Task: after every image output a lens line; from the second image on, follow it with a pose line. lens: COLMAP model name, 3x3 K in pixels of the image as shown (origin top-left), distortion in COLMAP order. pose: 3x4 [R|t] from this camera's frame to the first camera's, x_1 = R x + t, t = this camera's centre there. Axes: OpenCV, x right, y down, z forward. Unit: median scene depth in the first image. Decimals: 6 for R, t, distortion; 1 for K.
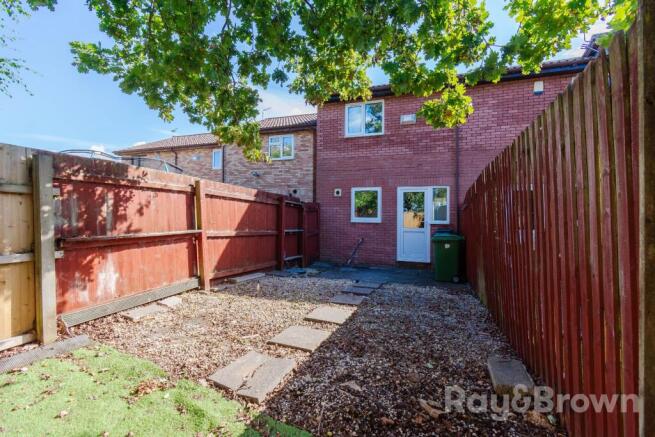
lens RADIAL K [[302.2, 0, 327.0], [0, 302.2, 220.7], [0, 0, 1]] dist [-0.003003, -0.002766]
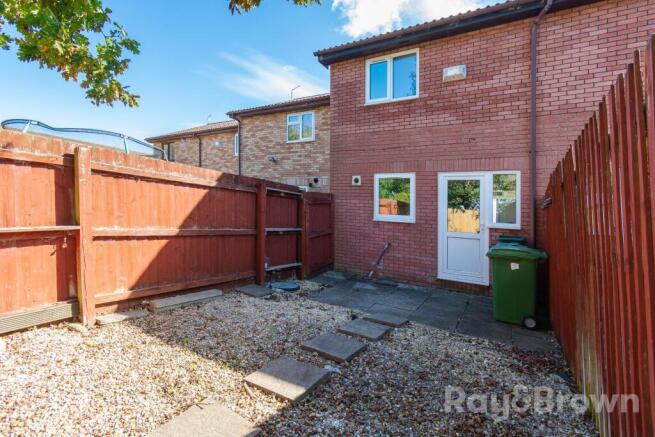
lens RADIAL K [[302.2, 0, 329.6], [0, 302.2, 201.8], [0, 0, 1]] dist [-0.003003, -0.002766]
pose [[0.980567, 0.025788, -0.194483, 0.130057], [-0.034539, 0.998531, -0.041740, -0.007148], [0.193121, 0.047646, 0.980017, 0.286102]]
